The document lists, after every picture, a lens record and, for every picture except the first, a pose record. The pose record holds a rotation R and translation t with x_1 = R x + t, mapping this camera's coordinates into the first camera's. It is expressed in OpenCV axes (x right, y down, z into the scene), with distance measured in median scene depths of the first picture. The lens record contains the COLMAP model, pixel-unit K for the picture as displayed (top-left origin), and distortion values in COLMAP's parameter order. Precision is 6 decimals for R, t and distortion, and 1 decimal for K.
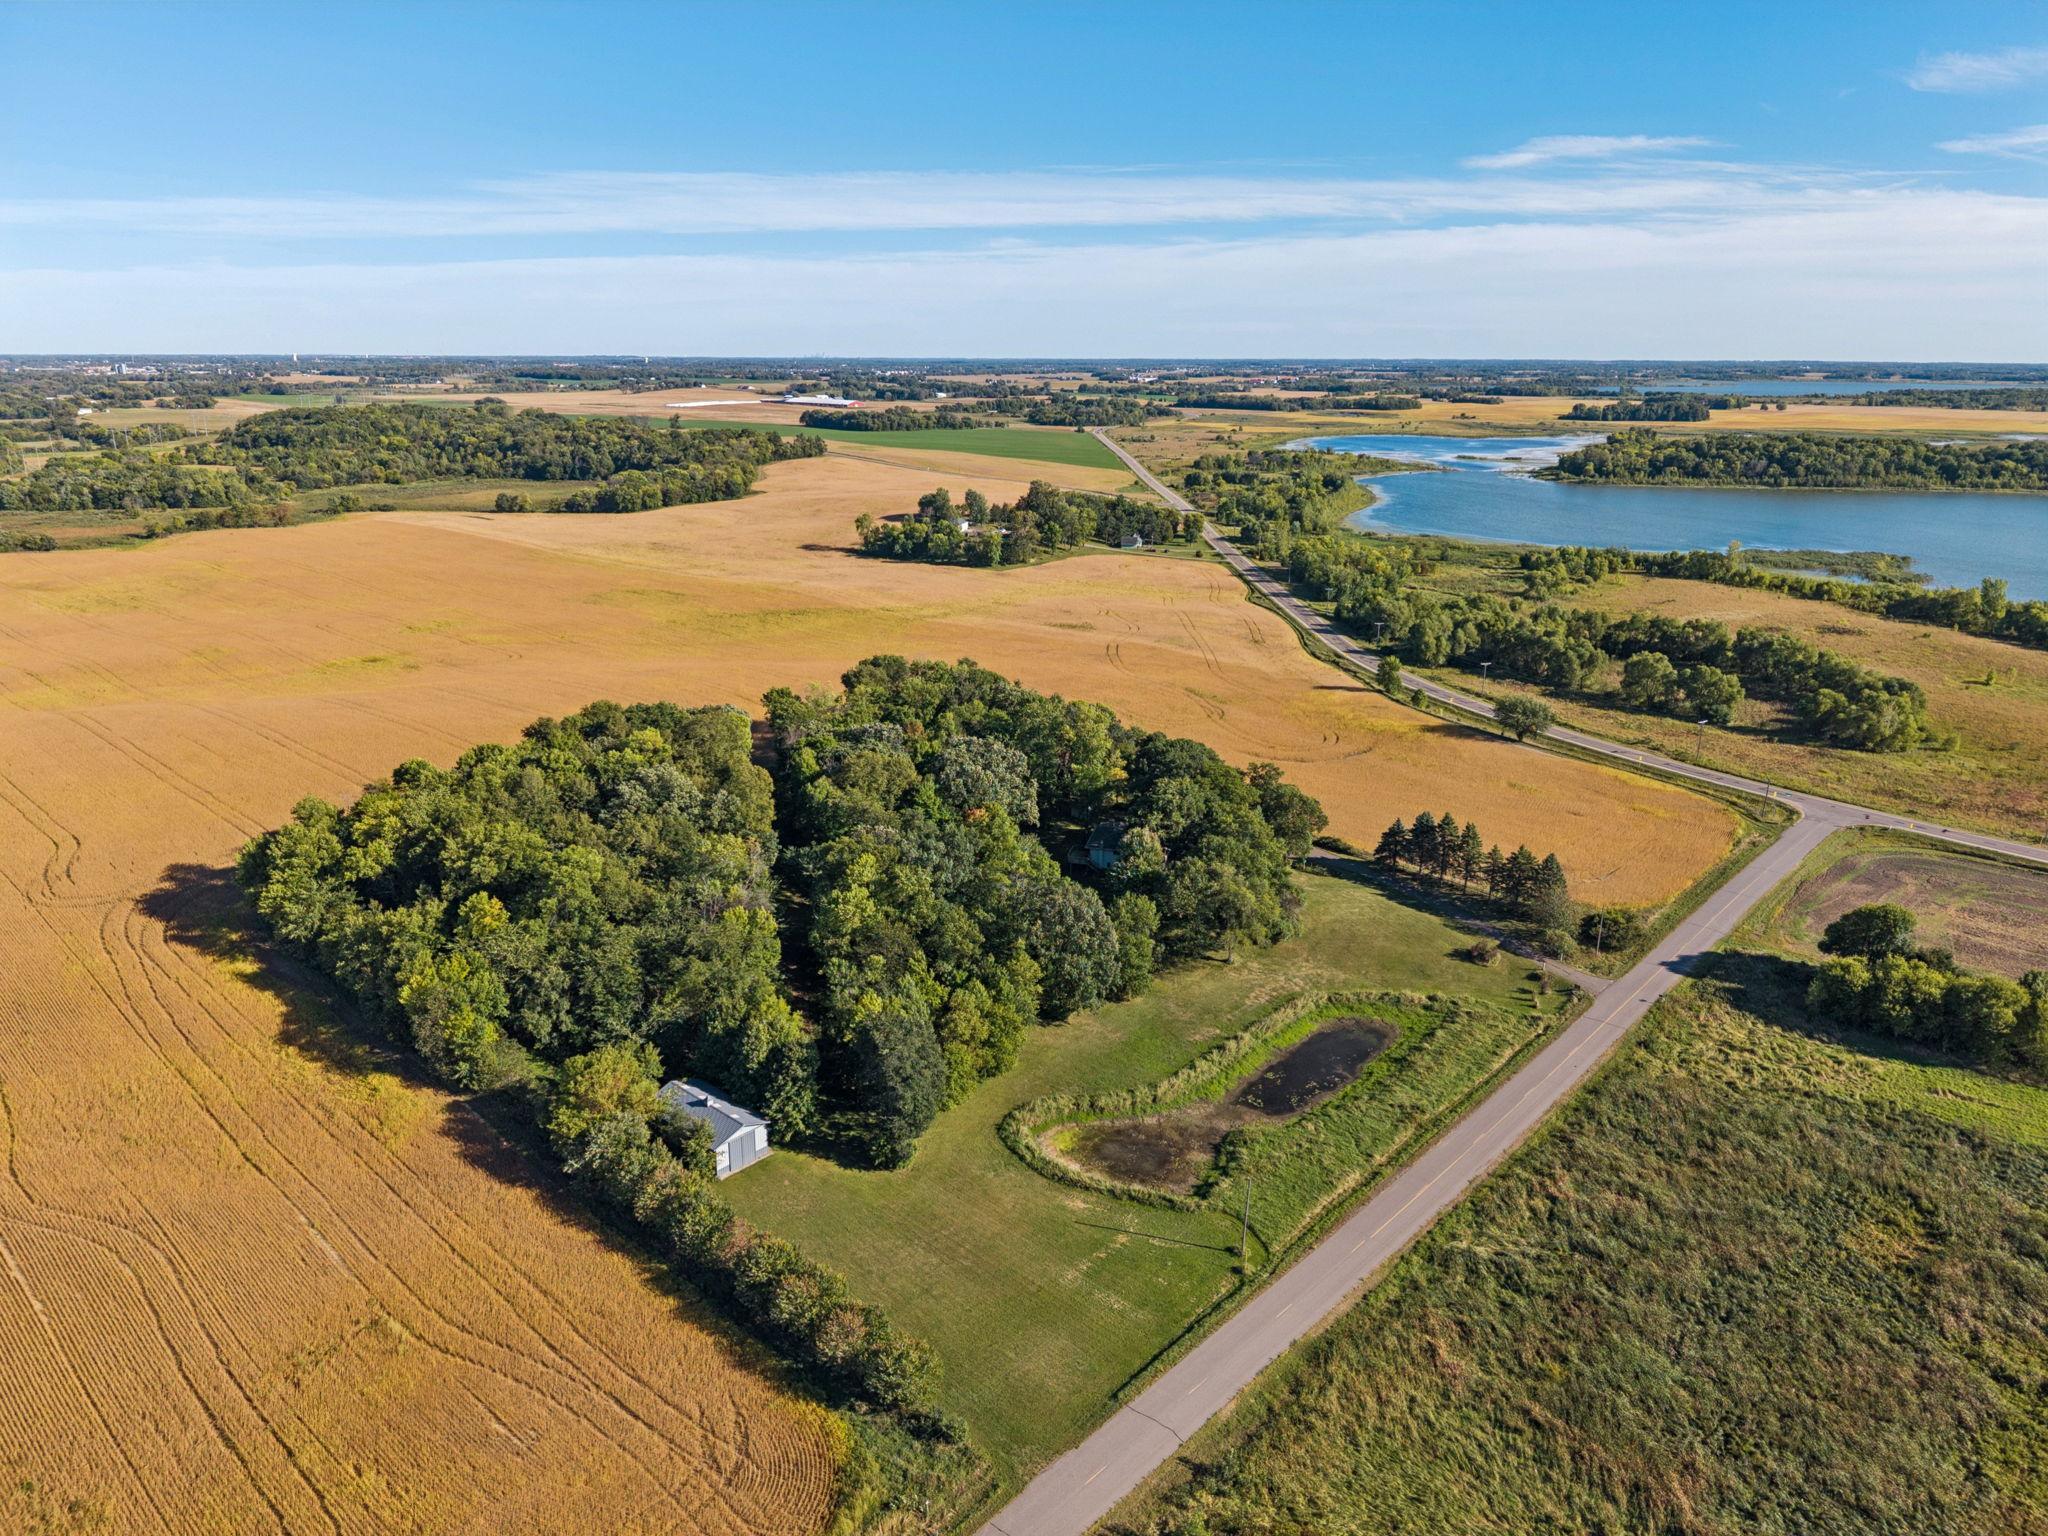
lens RADIAL K [[1380.9, 0, 1028.3], [0, 1380.9, 758.5], [0, 0, 1]] dist [0.026939, -0.031160]
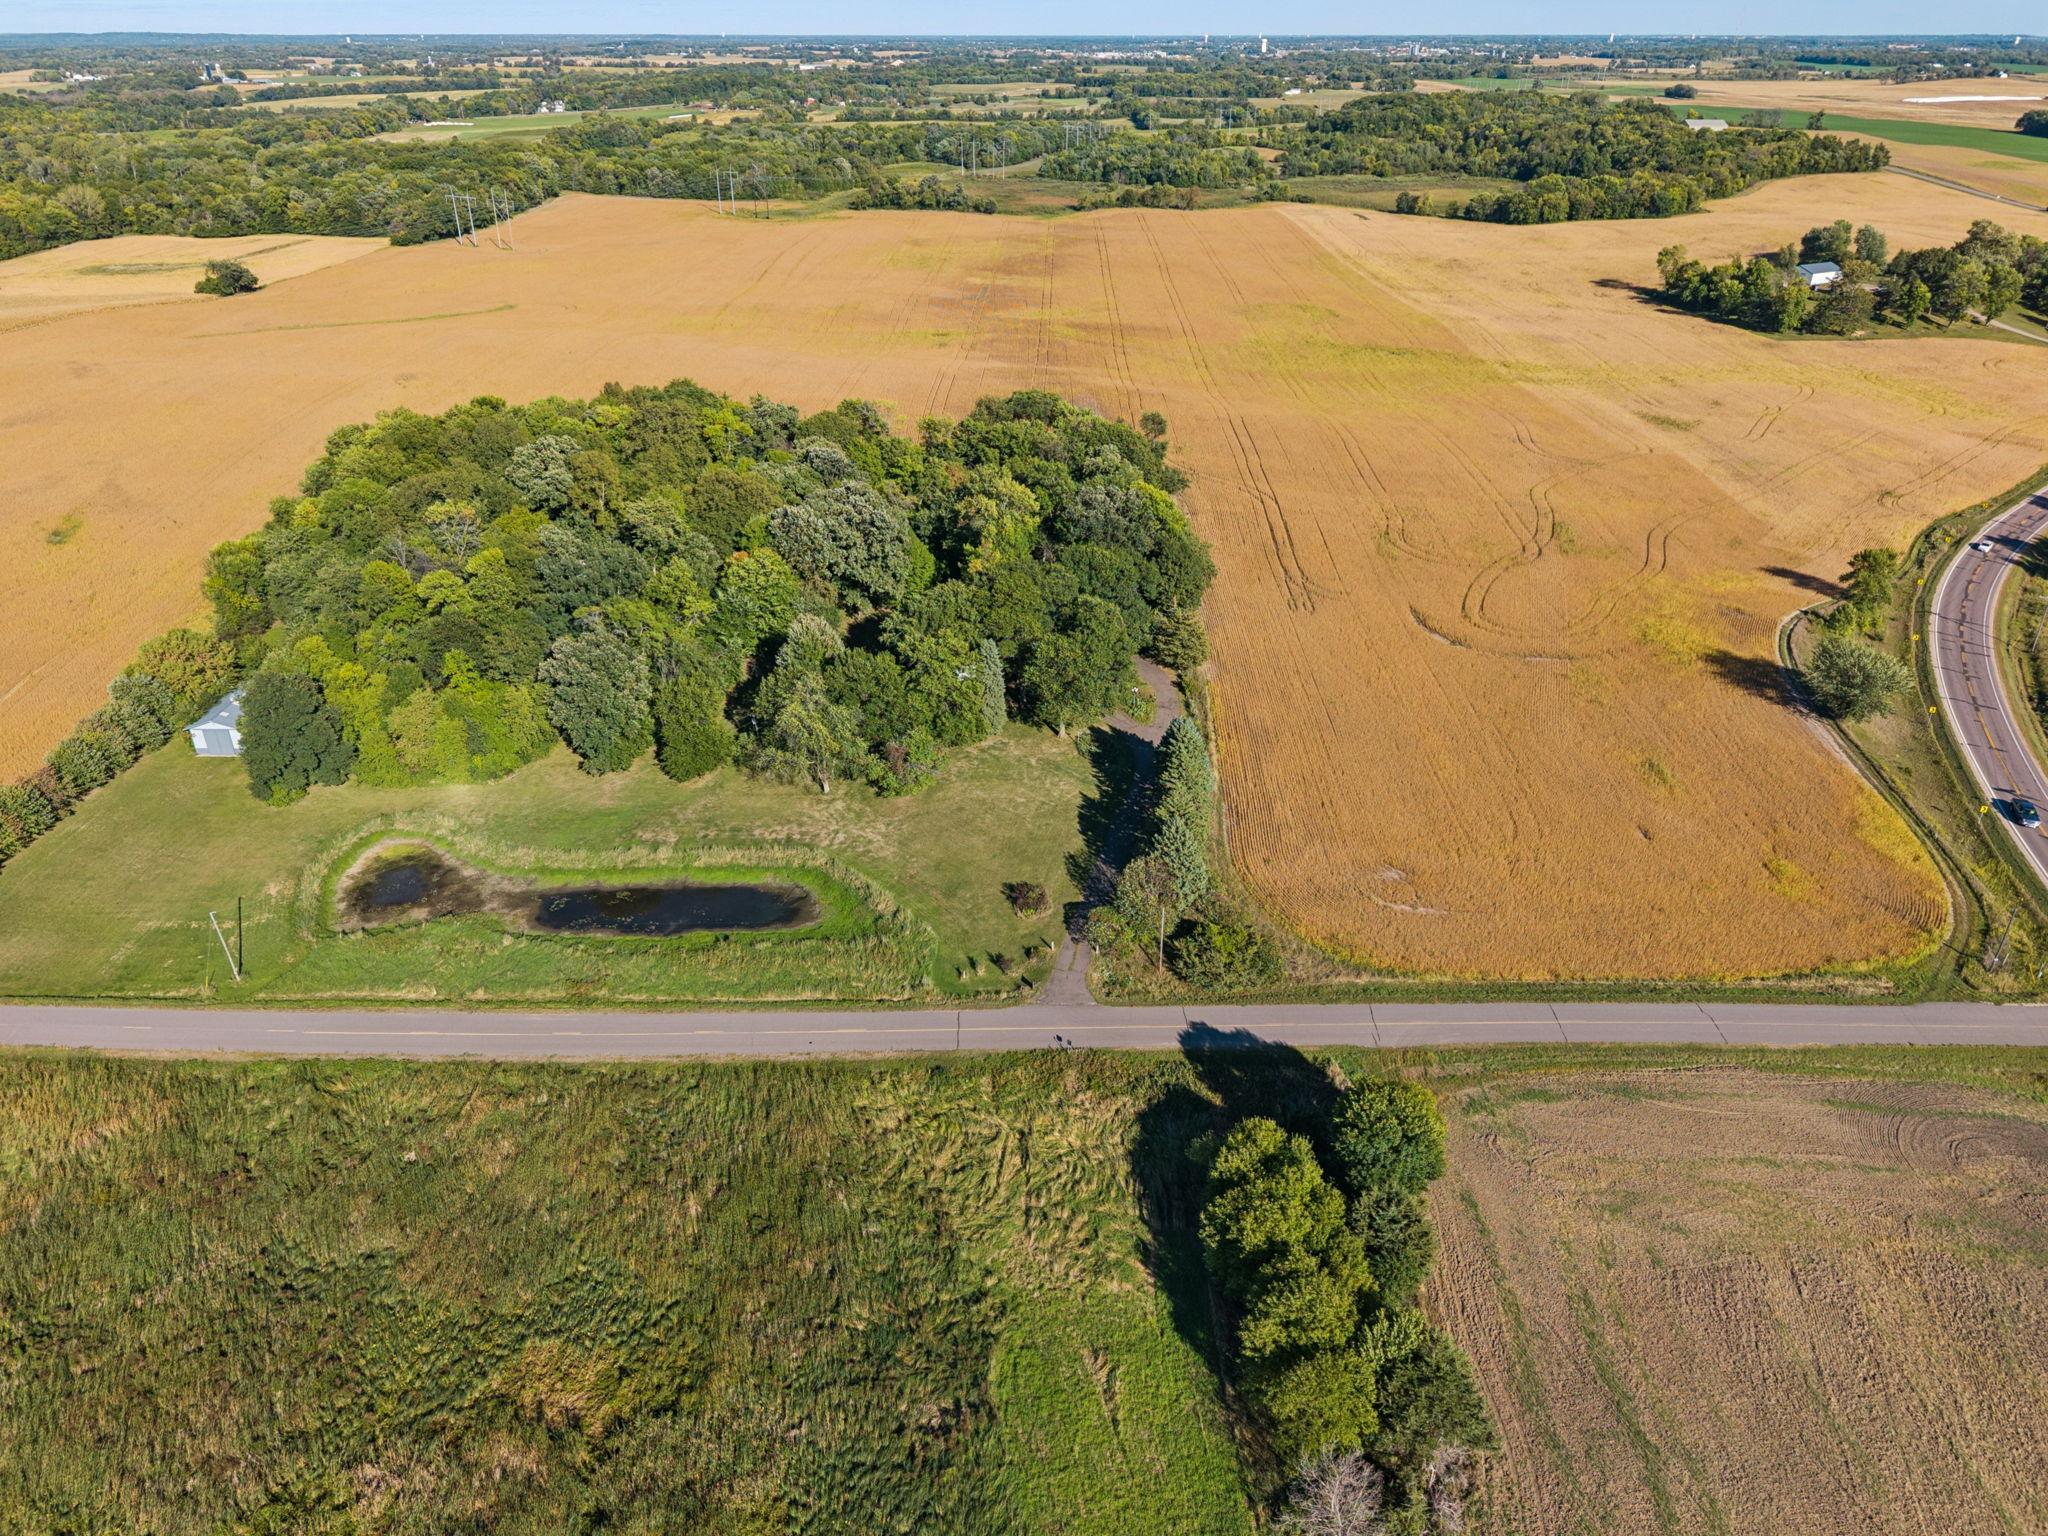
lens RADIAL K [[1380.9, 0, 1020.6], [0, 1380.9, 773.6], [0, 0, 1]] dist [0.026939, -0.031160]
pose [[0.663331, 0.348225, -0.662368, 0.897788], [-0.205224, 0.935849, 0.286479, -0.153681], [0.719636, -0.054096, 0.692241, 0.549535]]
